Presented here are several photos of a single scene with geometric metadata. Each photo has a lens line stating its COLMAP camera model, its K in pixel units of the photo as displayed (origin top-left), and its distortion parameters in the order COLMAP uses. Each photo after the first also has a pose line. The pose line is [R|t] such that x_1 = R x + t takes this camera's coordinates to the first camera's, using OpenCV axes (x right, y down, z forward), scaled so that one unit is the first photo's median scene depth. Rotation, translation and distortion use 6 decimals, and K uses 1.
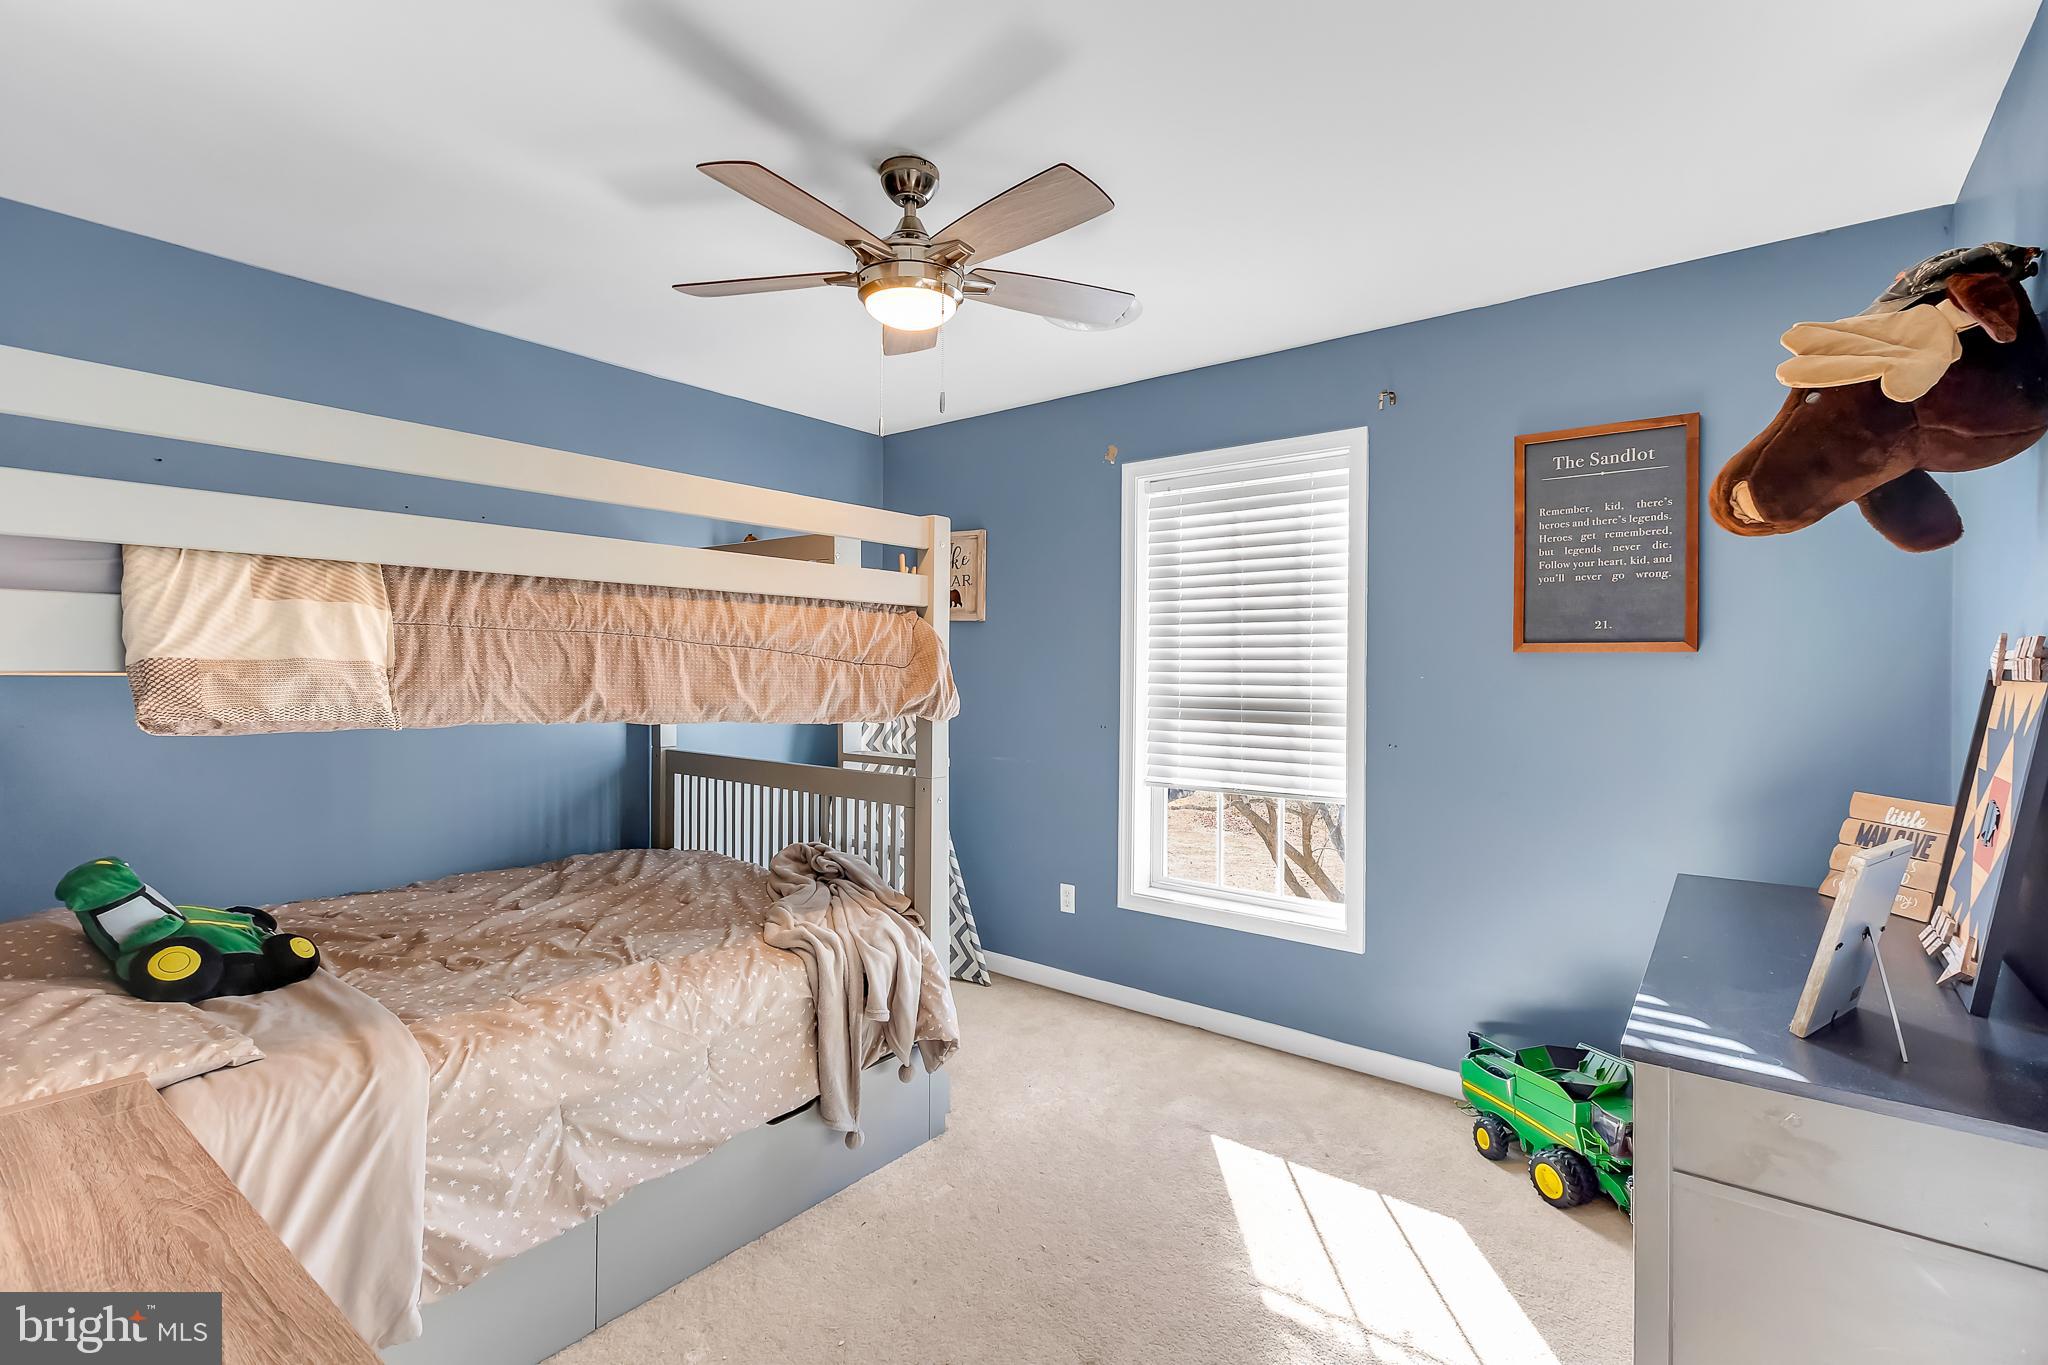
lens RADIAL K [[936.6, 0, 1021.4], [0, 936.6, 669.7], [0, 0, 1]] dist [-0.002789, -0.000230]
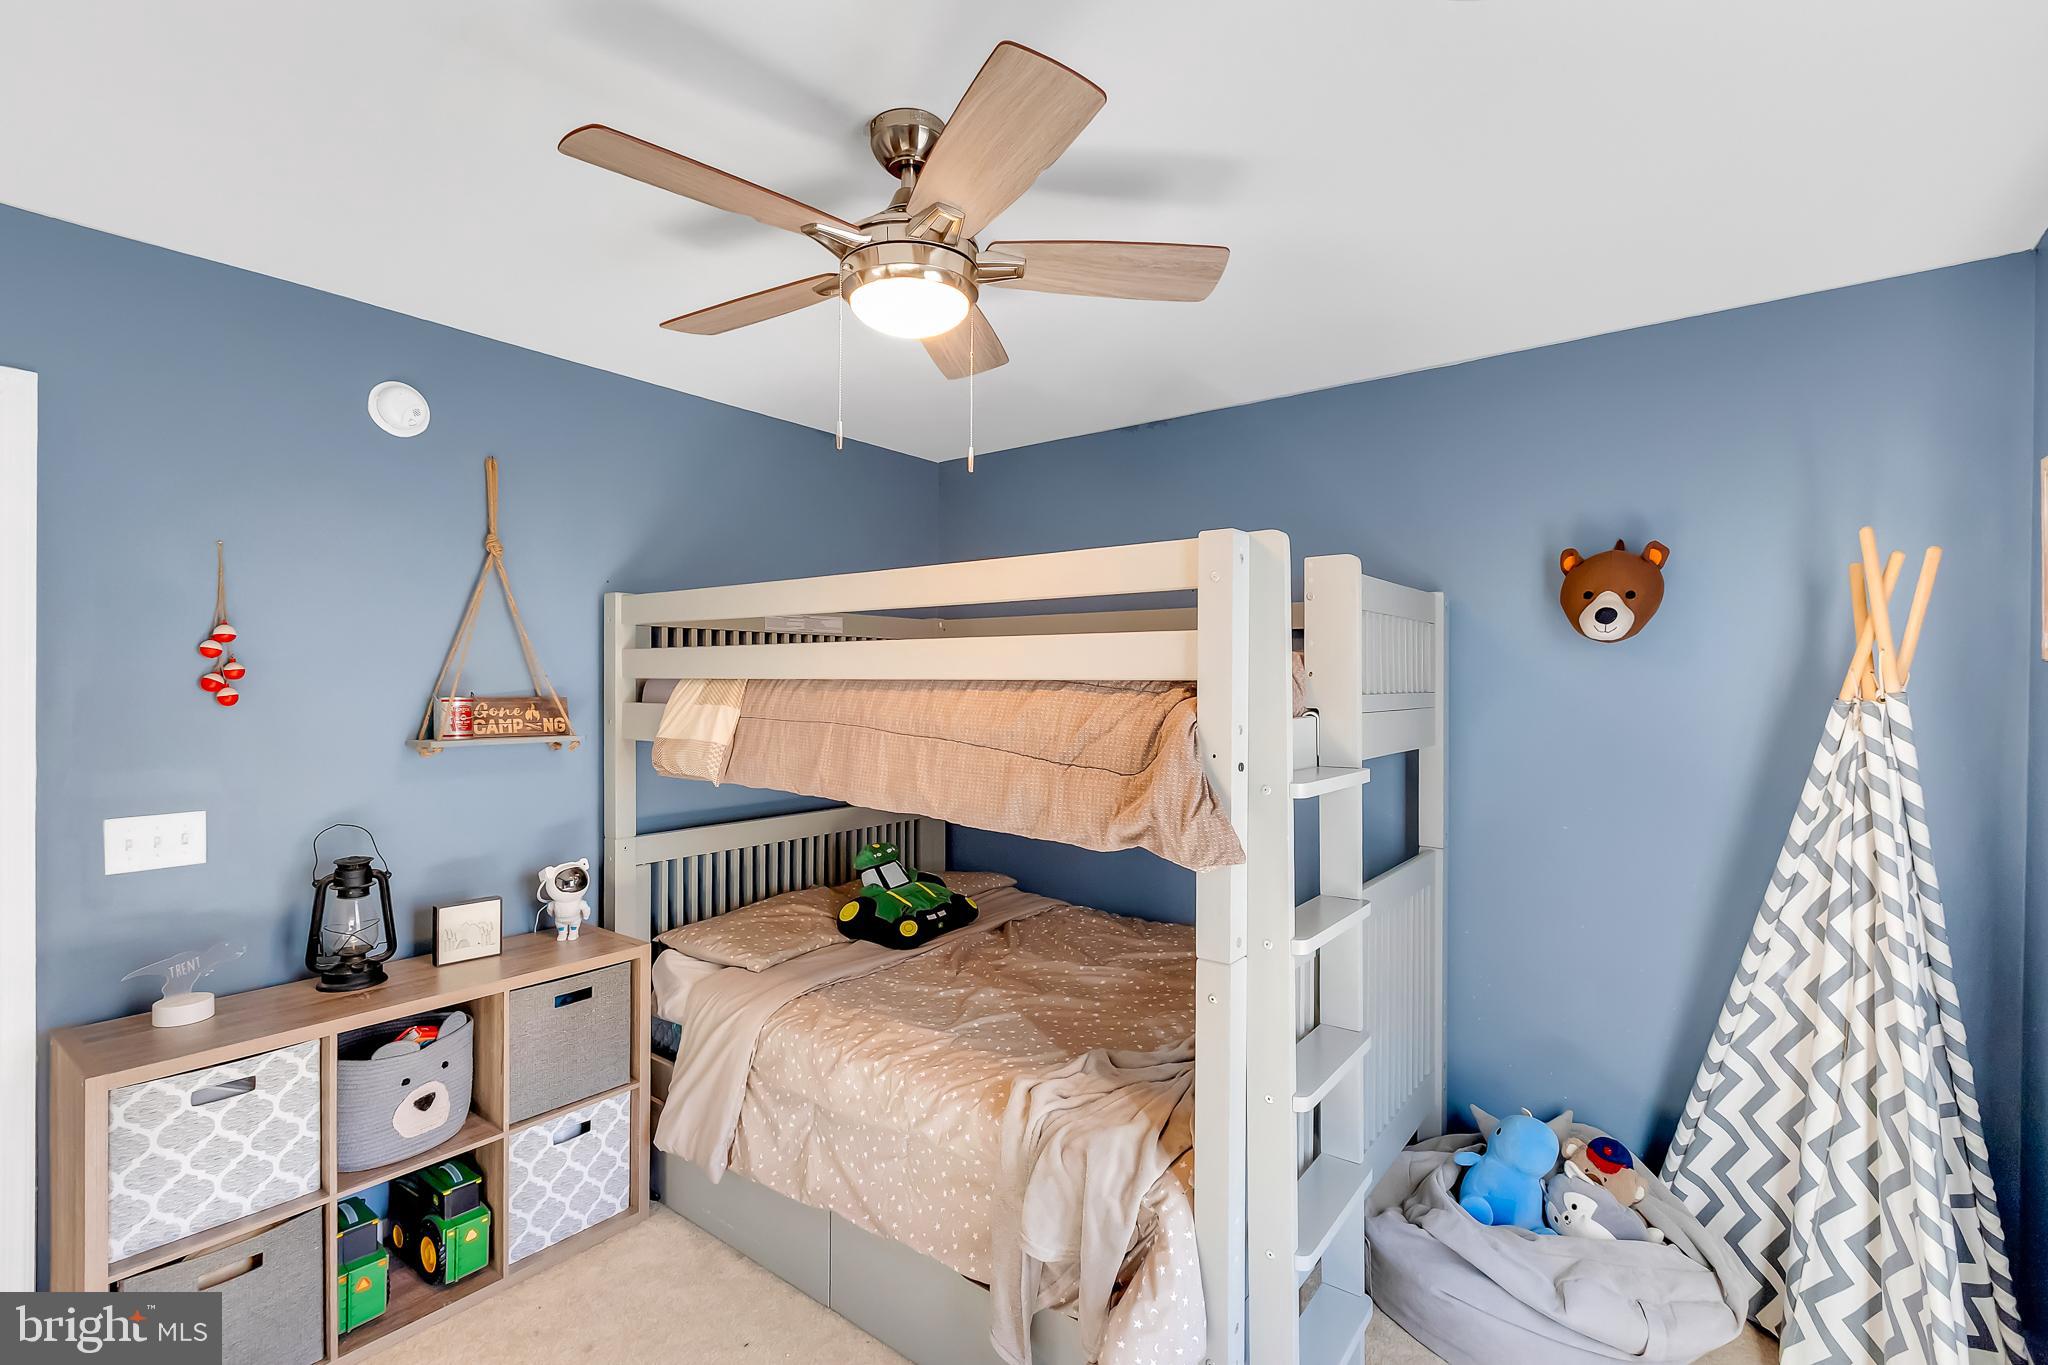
lens RADIAL K [[936.6, 0, 1020.7], [0, 936.6, 685.9], [0, 0, 1]] dist [-0.002789, -0.000230]
pose [[-0.000404, 0.000982, -0.999999, 0.665658], [-0.010581, 0.999944, 0.000986, -0.080448], [0.999944, 0.010582, -0.000394, 1.122057]]
